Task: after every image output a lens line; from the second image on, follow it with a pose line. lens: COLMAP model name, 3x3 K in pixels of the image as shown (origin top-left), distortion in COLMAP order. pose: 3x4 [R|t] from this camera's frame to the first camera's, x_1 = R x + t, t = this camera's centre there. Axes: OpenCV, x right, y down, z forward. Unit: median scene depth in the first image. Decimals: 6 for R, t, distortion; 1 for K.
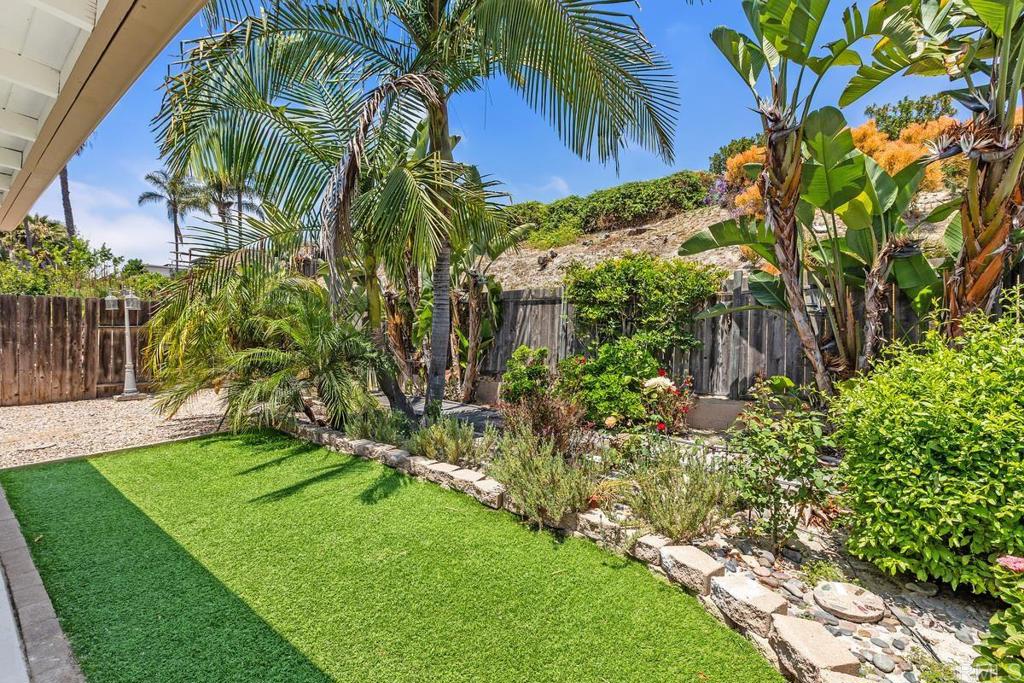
lens RADIAL K [[454.3, 0, 515.9], [0, 454.3, 345.4], [0, 0, 1]] dist [-0.000720, -0.000892]
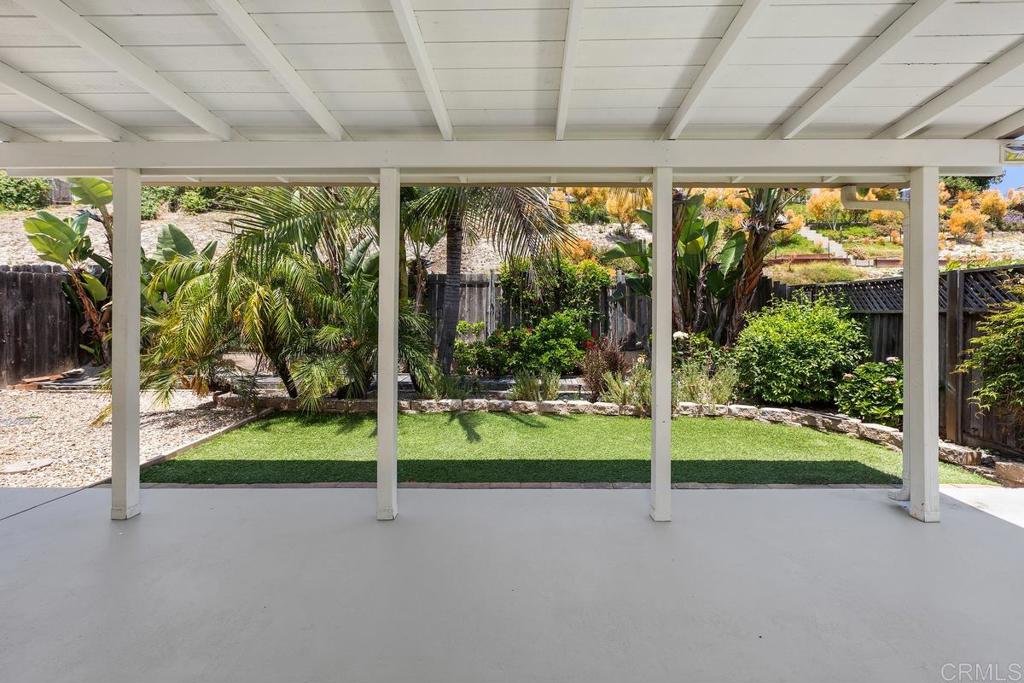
lens RADIAL K [[454.3, 0, 525.6], [0, 454.3, 317.0], [0, 0, 1]] dist [-0.000720, -0.000892]
pose [[0.794054, -0.014140, 0.607683, -0.964174], [0.025043, 0.999642, -0.009464, 0.007769], [-0.607332, 0.022733, 0.794123, -0.079227]]
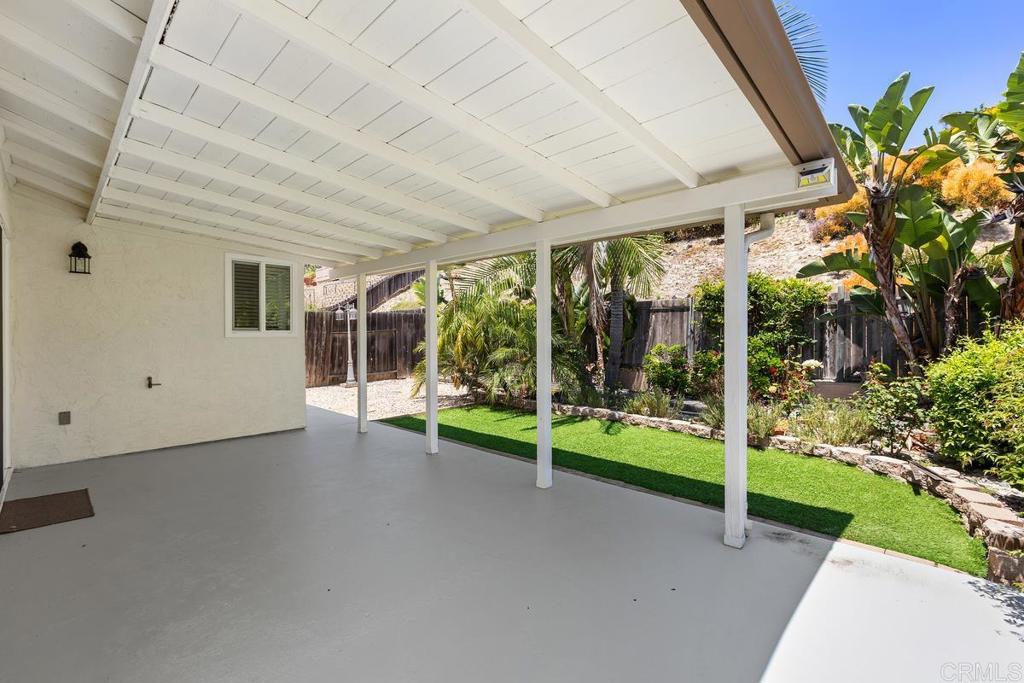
lens RADIAL K [[454.3, 0, 518.9], [0, 454.3, 335.6], [0, 0, 1]] dist [-0.000720, -0.000892]
pose [[0.994956, -0.009301, -0.099883, -0.423356], [0.006753, 0.999644, -0.025819, 0.012729], [0.100088, 0.025014, 0.994664, -0.553831]]
